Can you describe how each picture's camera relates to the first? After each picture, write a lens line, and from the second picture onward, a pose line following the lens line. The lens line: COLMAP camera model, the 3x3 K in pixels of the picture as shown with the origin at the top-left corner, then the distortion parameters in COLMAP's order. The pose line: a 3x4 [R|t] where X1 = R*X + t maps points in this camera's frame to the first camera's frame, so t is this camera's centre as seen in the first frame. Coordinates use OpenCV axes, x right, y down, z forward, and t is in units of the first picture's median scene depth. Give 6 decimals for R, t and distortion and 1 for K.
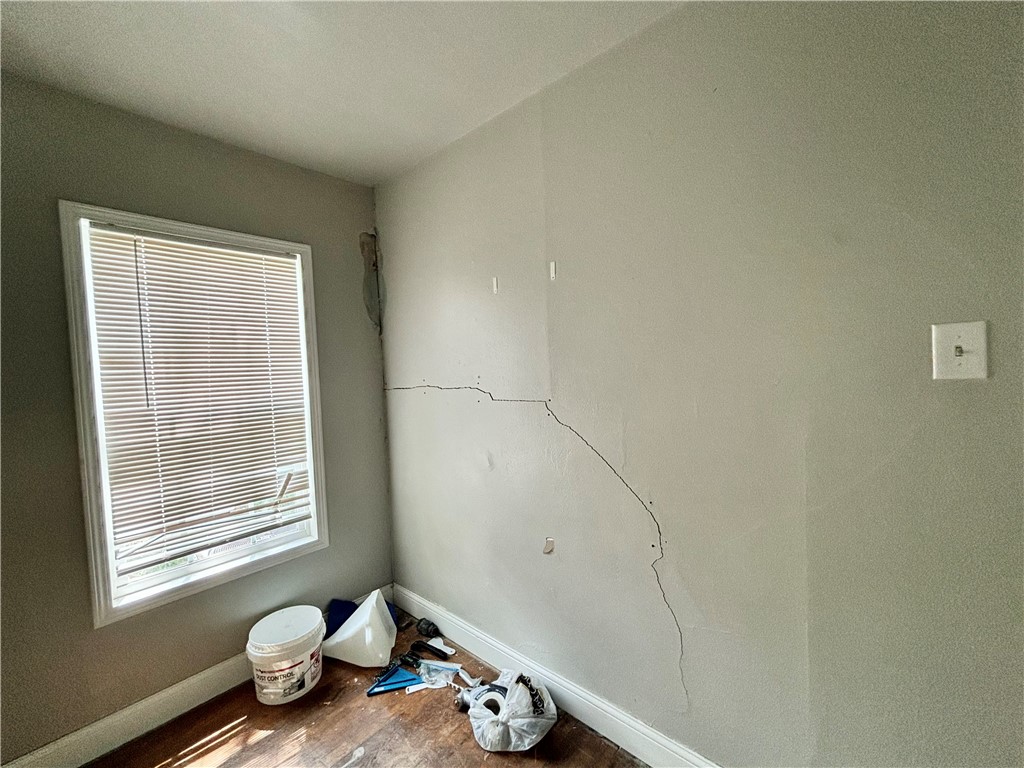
lens RADIAL K [[415.0, 0, 512.0], [0, 415.0, 384.0], [0, 0, 1]] dist [0.000495, 0.000017]
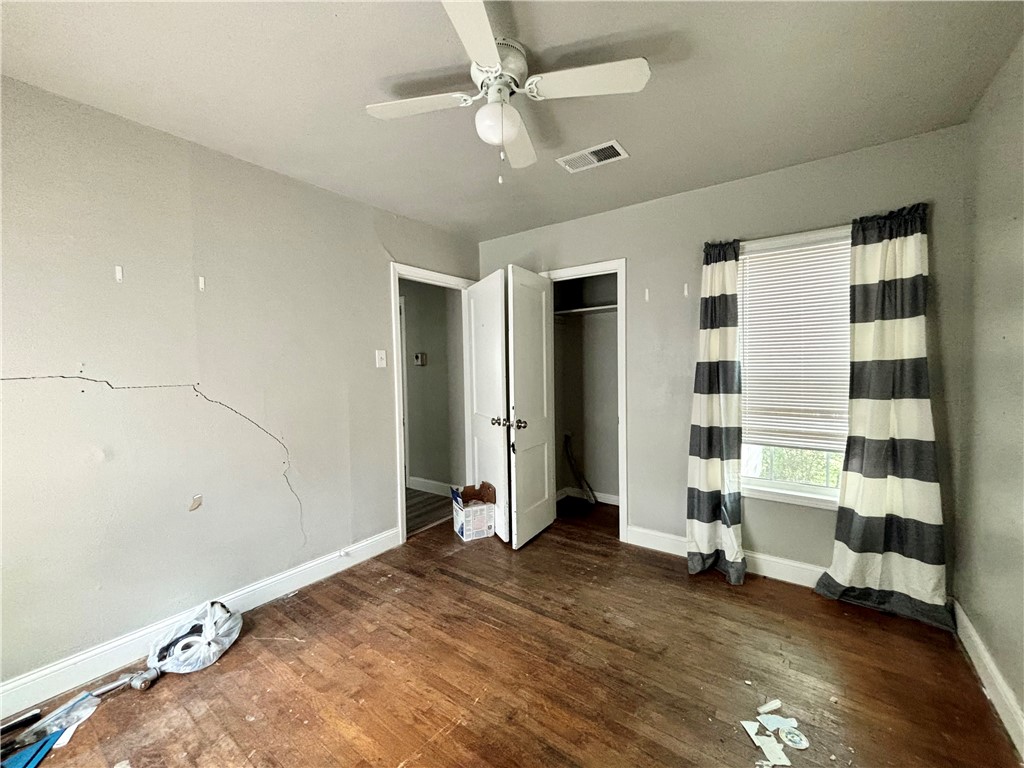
lens RADIAL K [[415.0, 0, 512.0], [0, 415.0, 384.0], [0, 0, 1]] dist [0.000495, 0.000017]
pose [[-0.116860, -0.008333, 0.993113, -1.301384], [0.049736, 0.998661, 0.014232, 0.071067], [-0.991902, 0.051056, -0.116289, 0.203560]]
